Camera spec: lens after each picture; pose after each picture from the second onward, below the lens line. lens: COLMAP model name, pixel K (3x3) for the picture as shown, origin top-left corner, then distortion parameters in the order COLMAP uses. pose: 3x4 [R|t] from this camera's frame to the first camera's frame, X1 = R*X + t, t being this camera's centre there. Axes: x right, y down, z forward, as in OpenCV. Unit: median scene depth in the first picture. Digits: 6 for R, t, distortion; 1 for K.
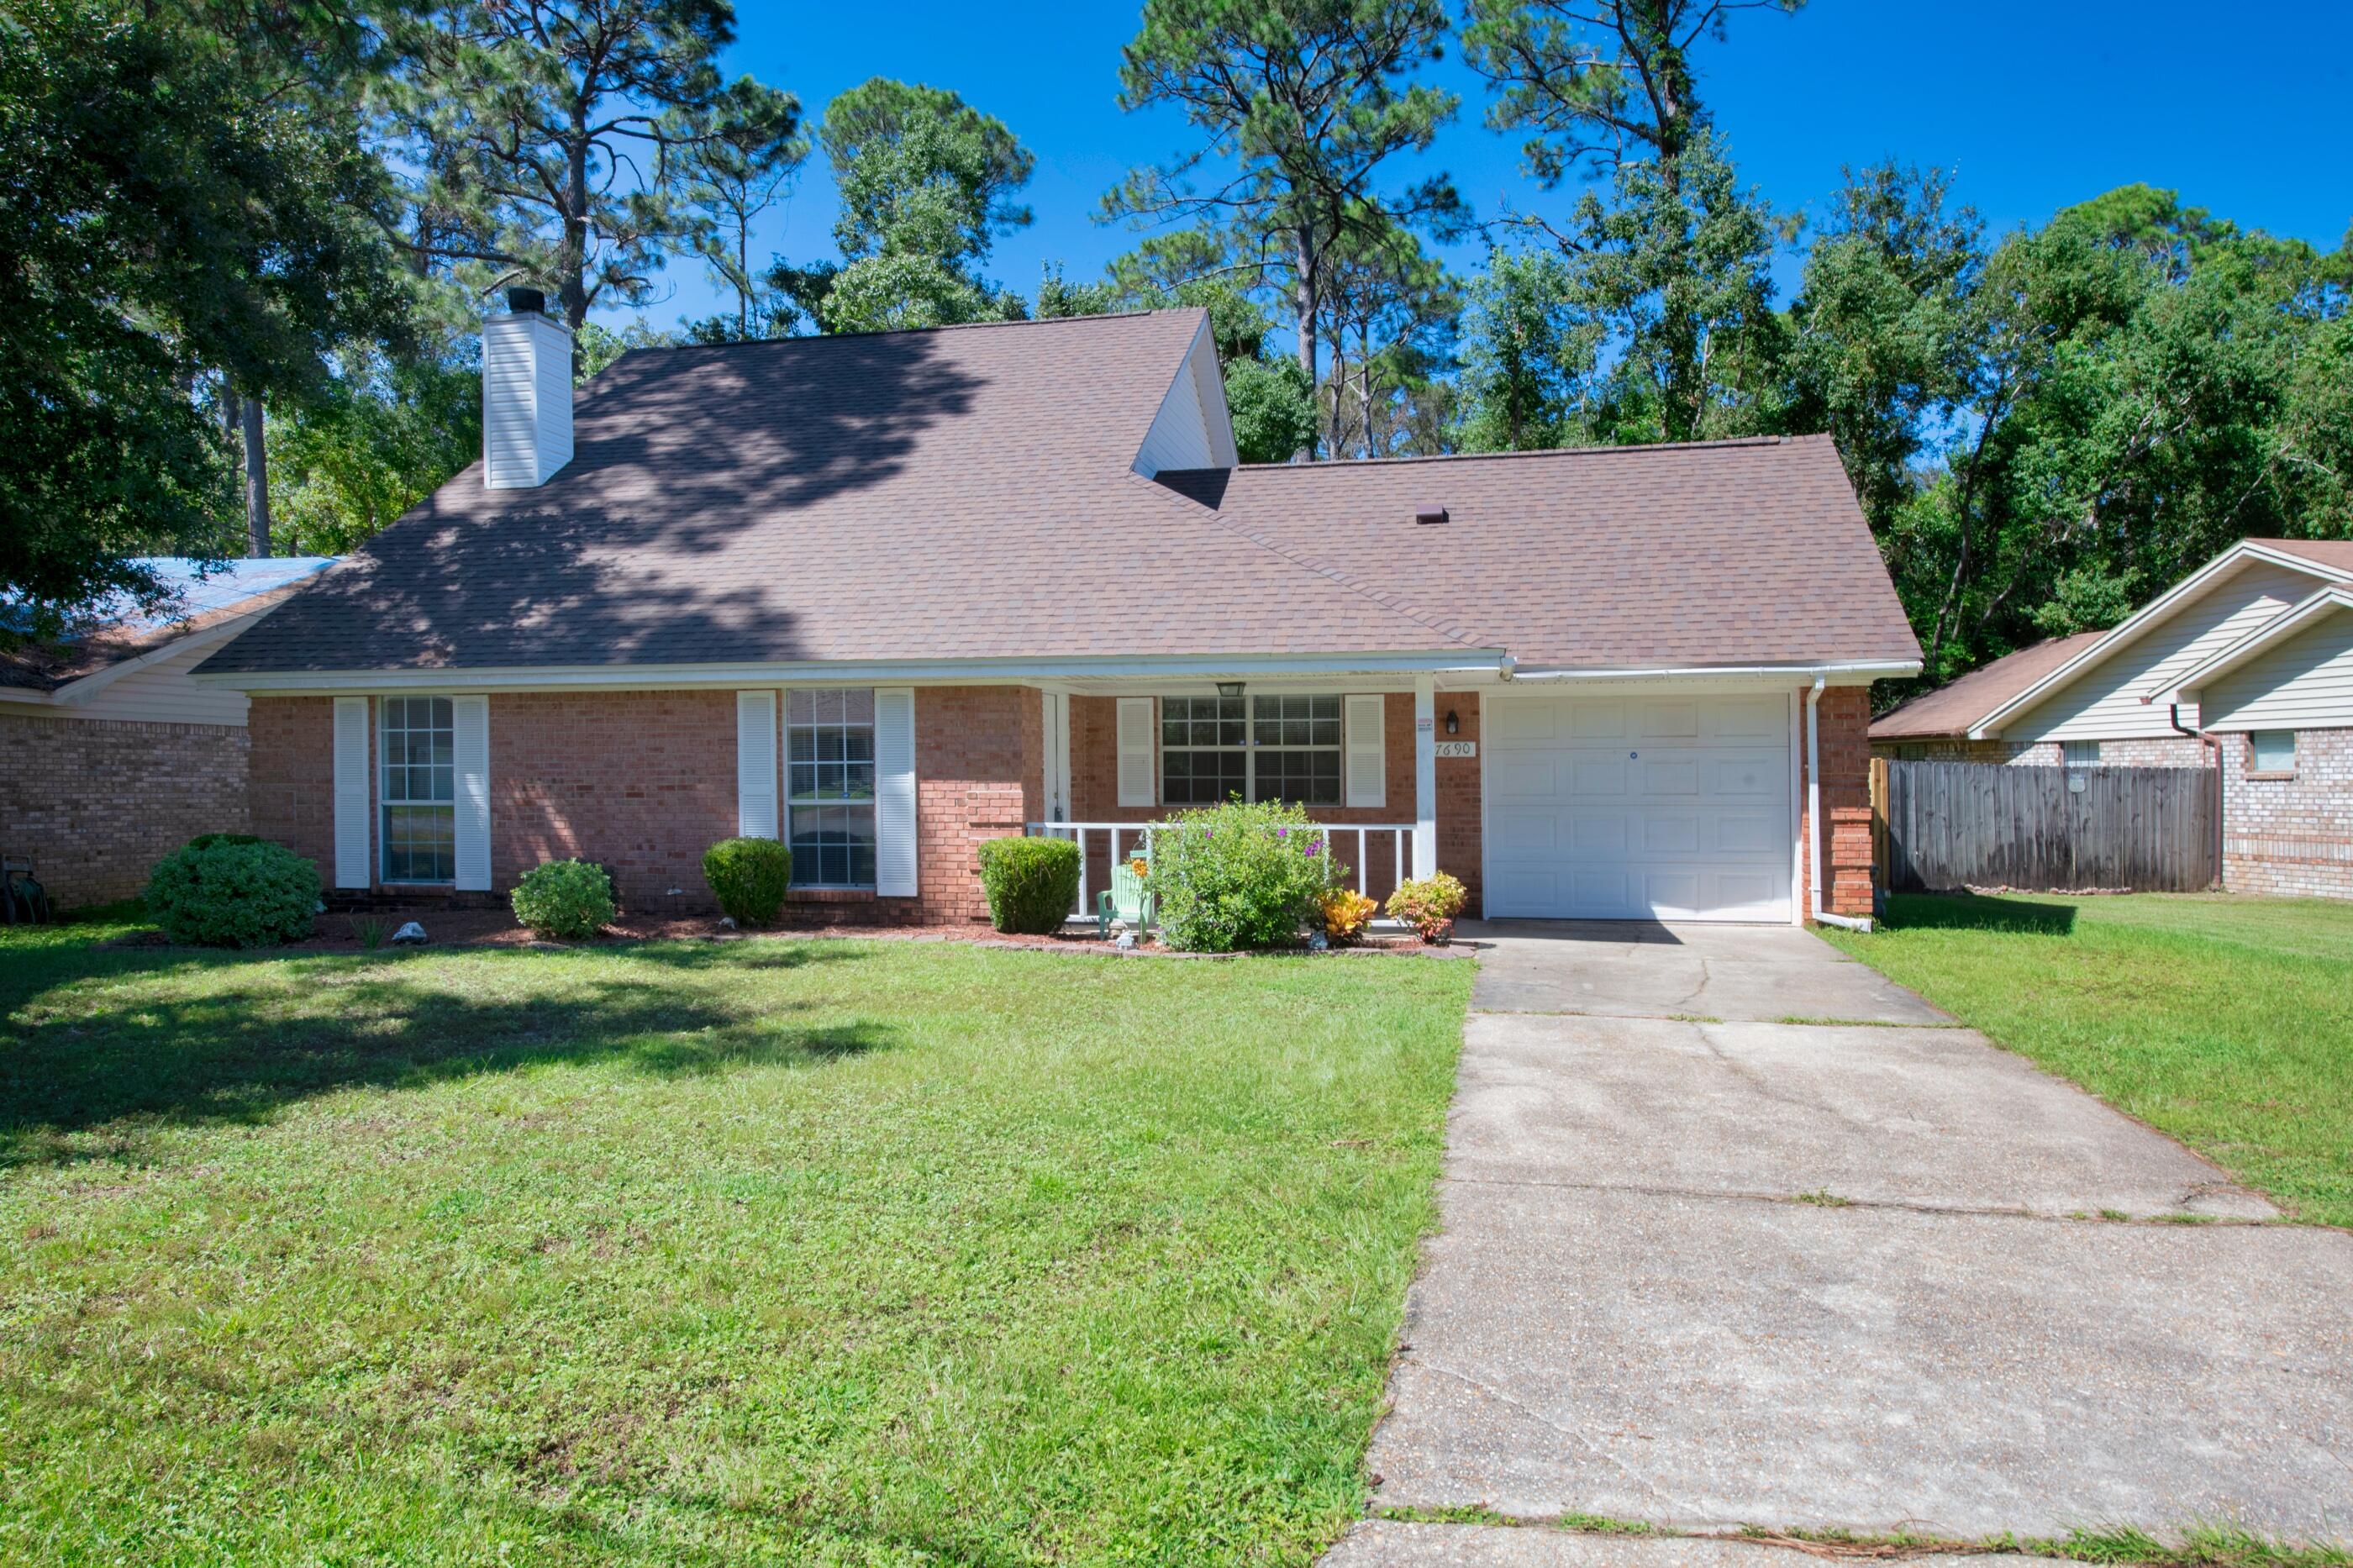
lens RADIAL K [[1499.2, 0, 1174.3], [0, 1499.2, 783.8], [0, 0, 1]] dist [0.032681, -0.009895]
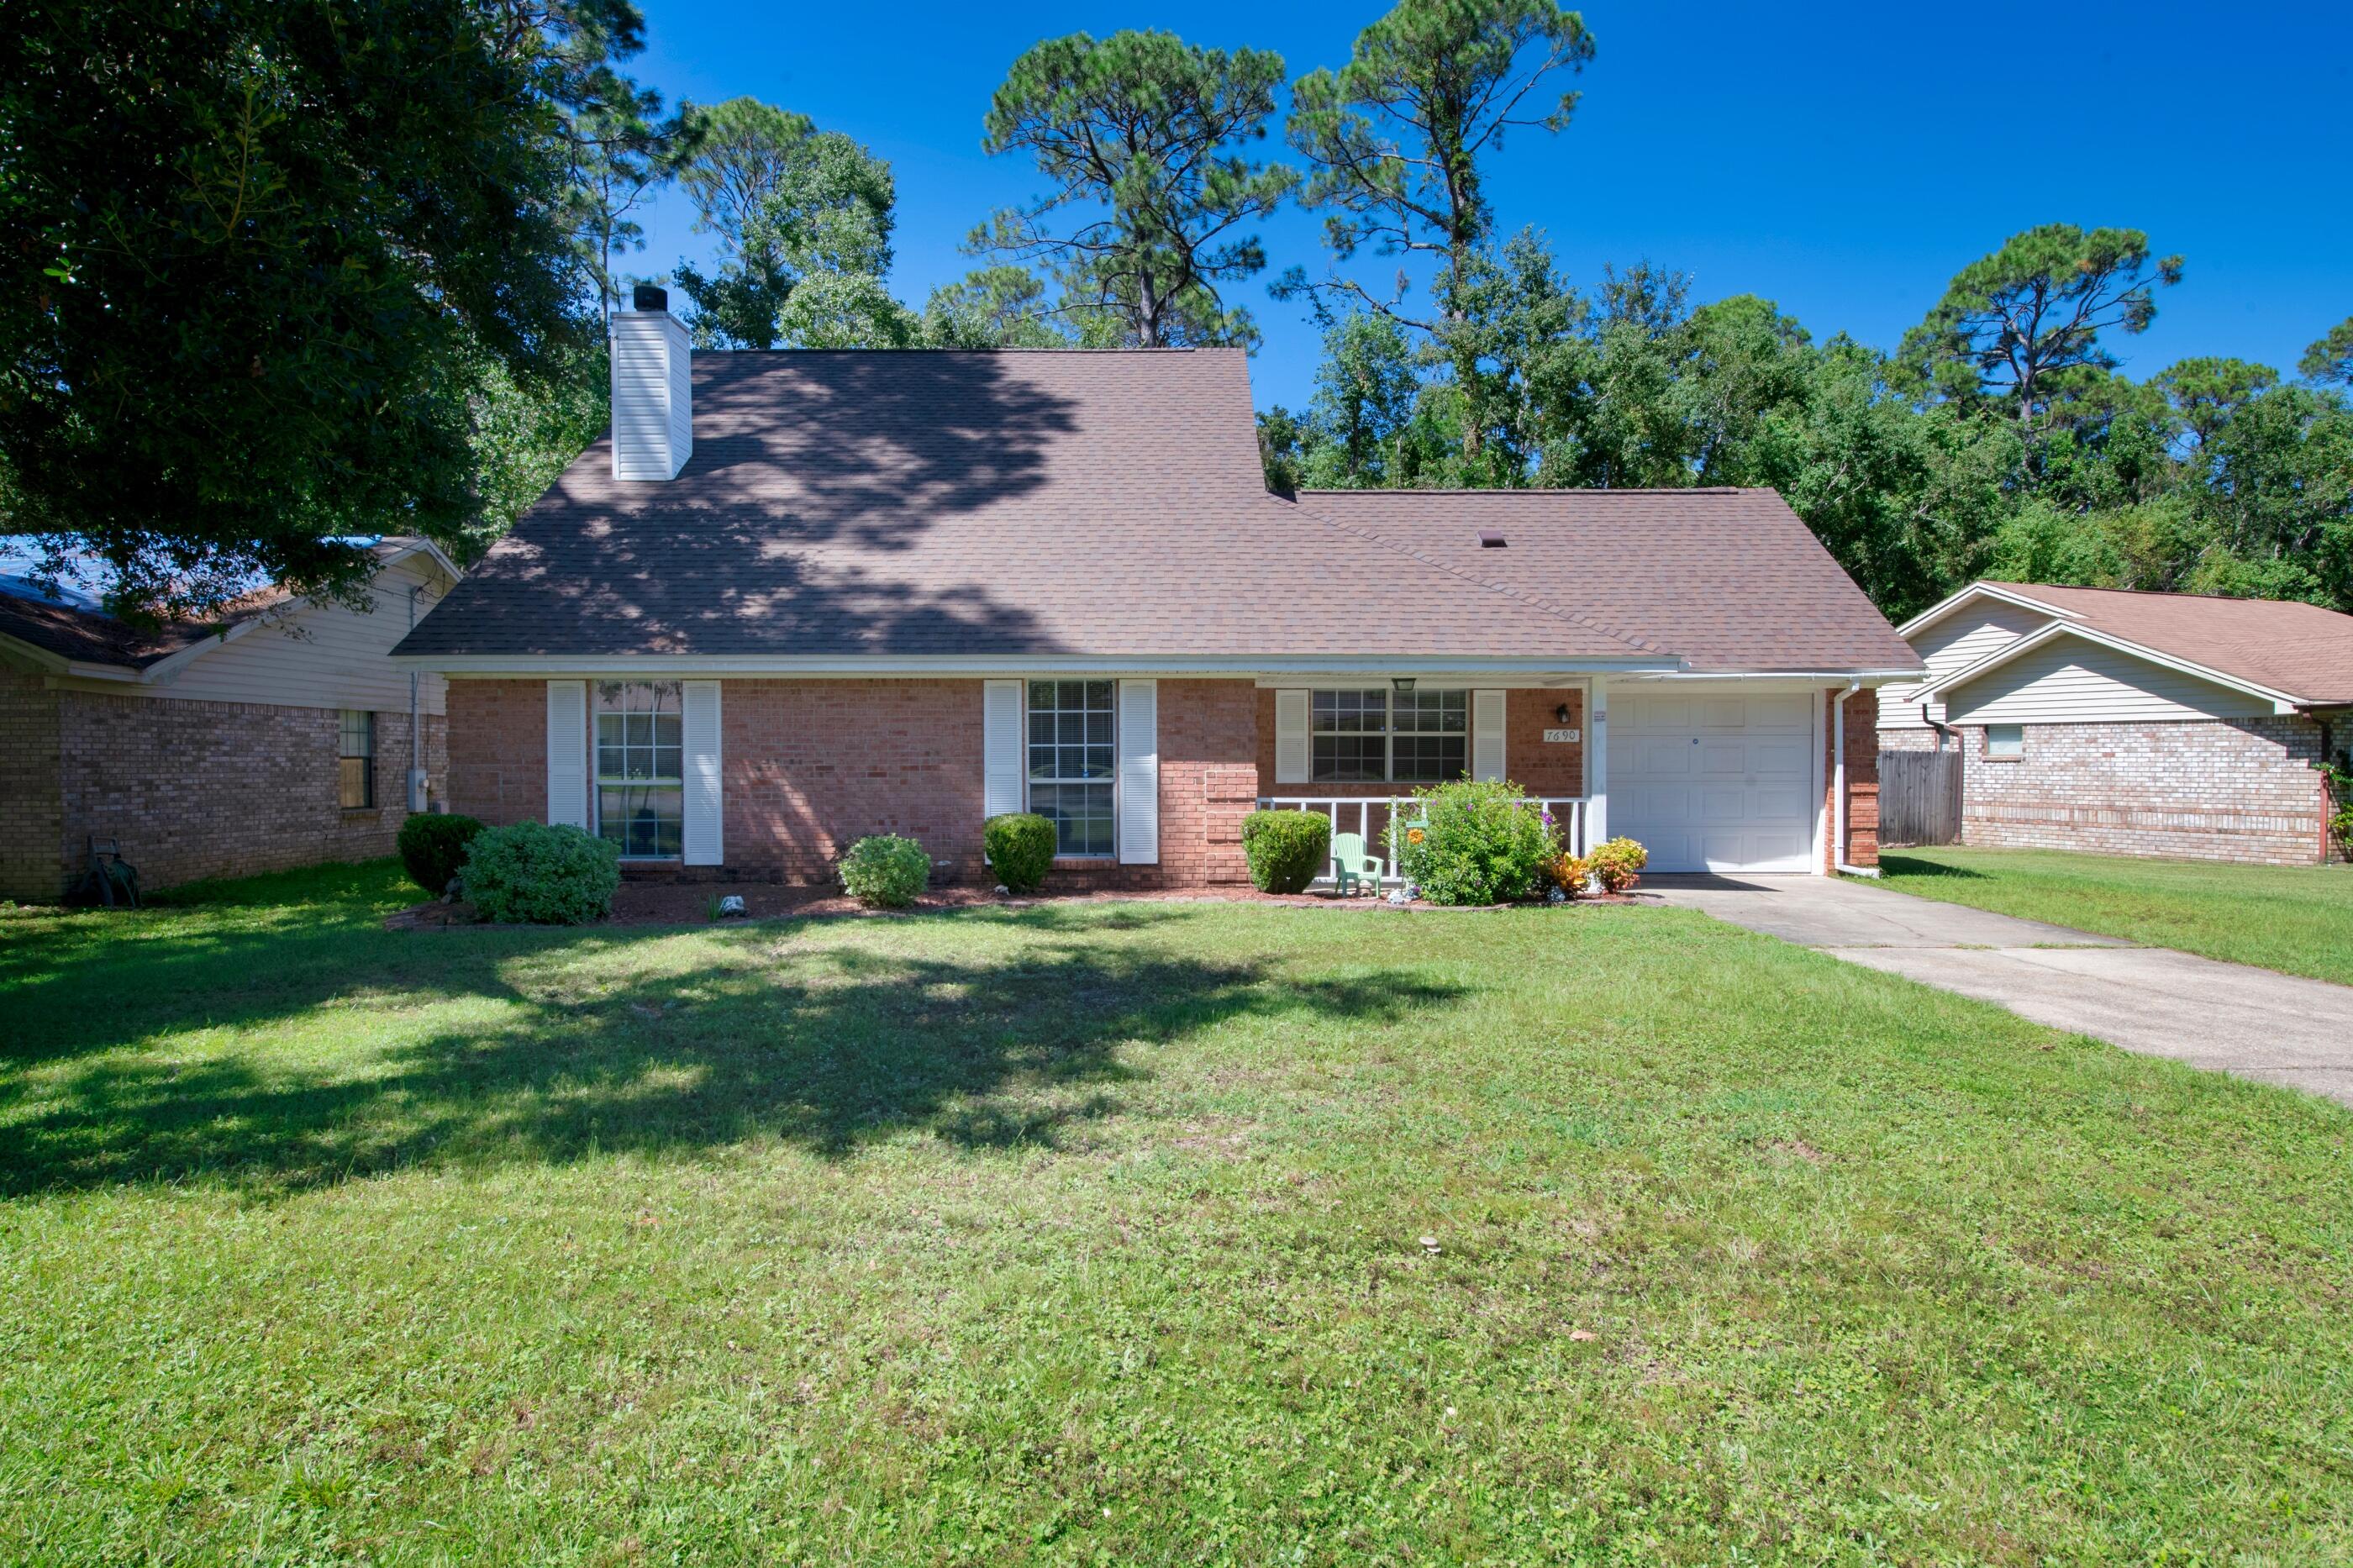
lens RADIAL K [[1331.0, 0, 1175.9], [0, 1331.0, 792.0], [0, 0, 1]] dist [0.019951, 0.003903]
pose [[0.974172, -0.004728, 0.225756, -0.292015], [0.000029, 0.999783, 0.020813, -0.000043], [-0.225805, -0.020269, 0.973962, 0.015061]]
